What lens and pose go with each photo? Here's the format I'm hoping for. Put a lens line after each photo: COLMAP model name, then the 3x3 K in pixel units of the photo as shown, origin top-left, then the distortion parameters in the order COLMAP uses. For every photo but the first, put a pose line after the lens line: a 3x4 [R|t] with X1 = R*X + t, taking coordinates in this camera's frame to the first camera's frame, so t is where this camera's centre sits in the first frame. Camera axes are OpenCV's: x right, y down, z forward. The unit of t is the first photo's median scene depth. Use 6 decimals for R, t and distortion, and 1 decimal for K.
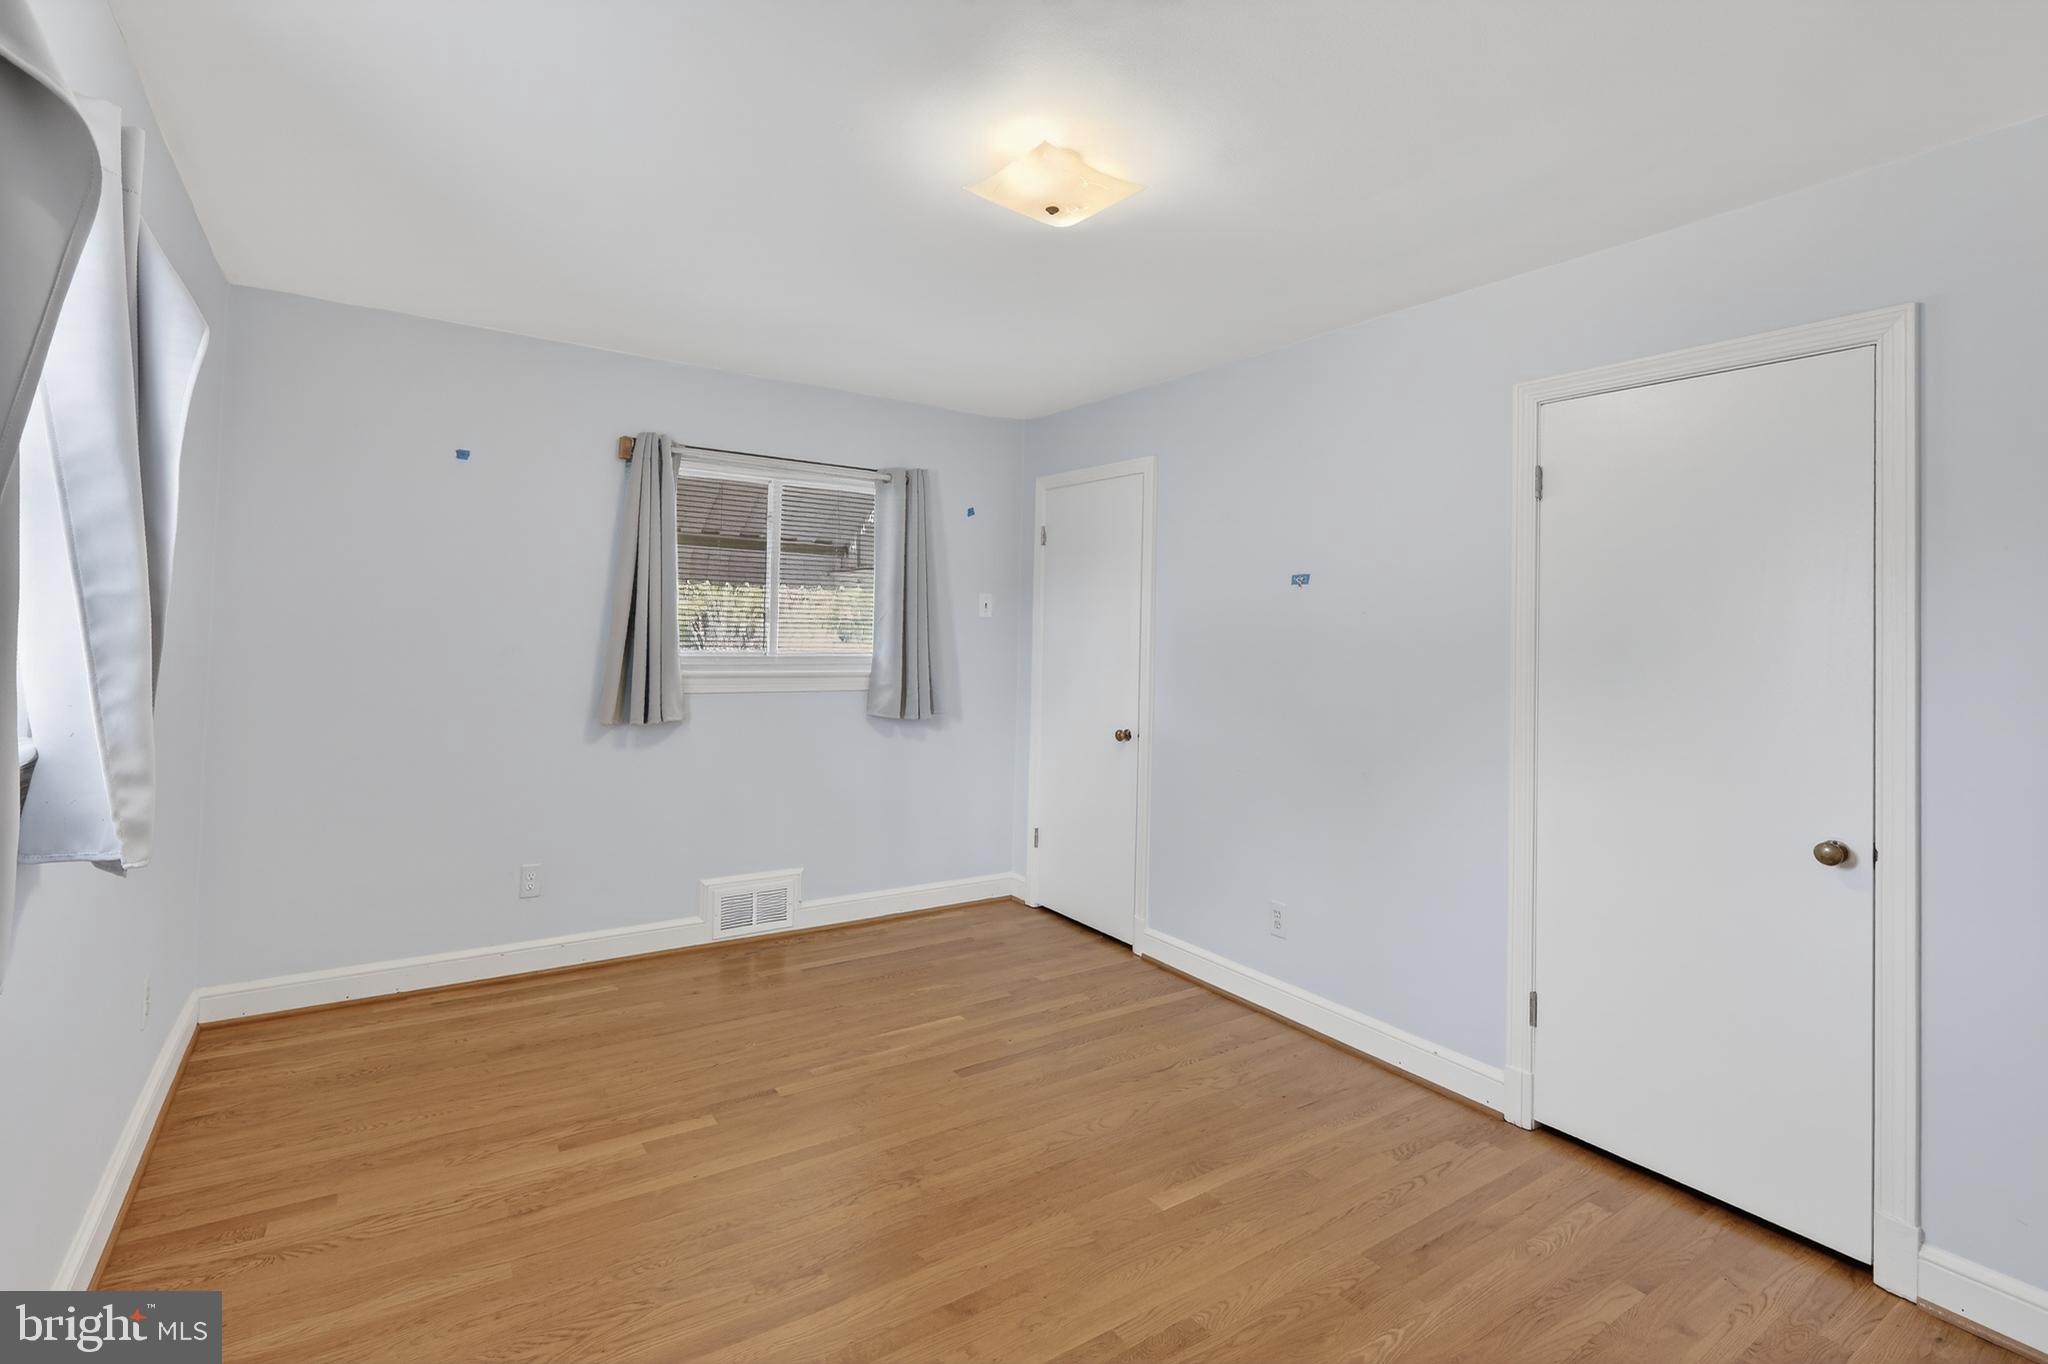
lens RADIAL K [[947.4, 0, 966.5], [0, 947.4, 629.9], [0, 0, 1]] dist [-0.000186, -0.000105]
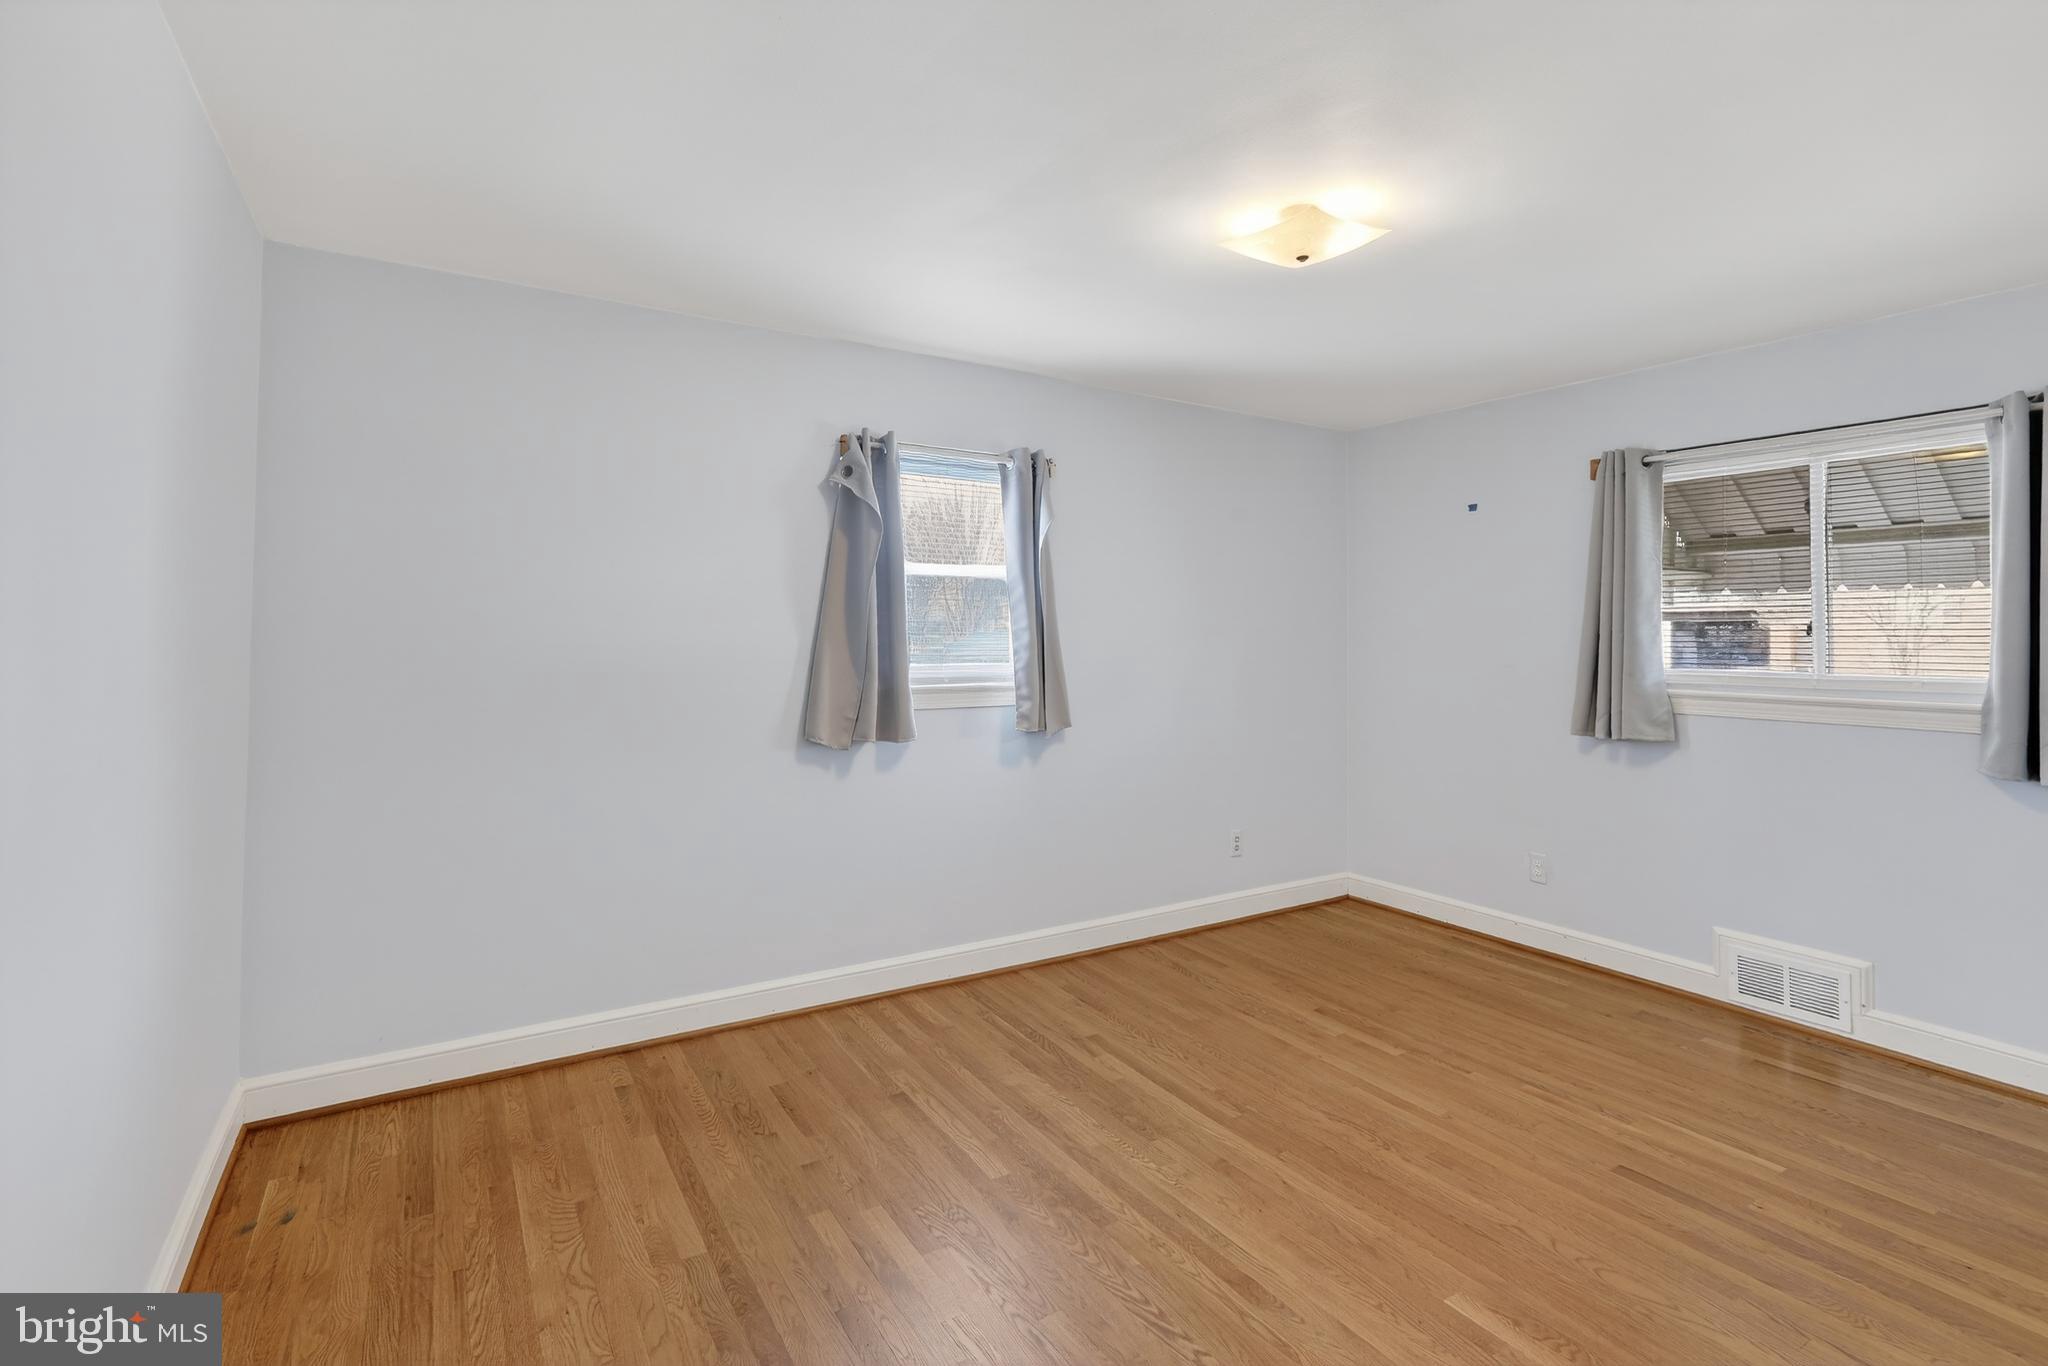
lens RADIAL K [[934.1, 0, 1017.1], [0, 934.1, 645.1], [0, 0, 1]] dist [-0.000330, -0.000224]
pose [[-0.003424, -0.013688, -0.999900, 0.667964], [-0.007177, 0.999881, -0.013664, 0.017524], [0.999968, 0.007130, -0.003522, 0.380405]]
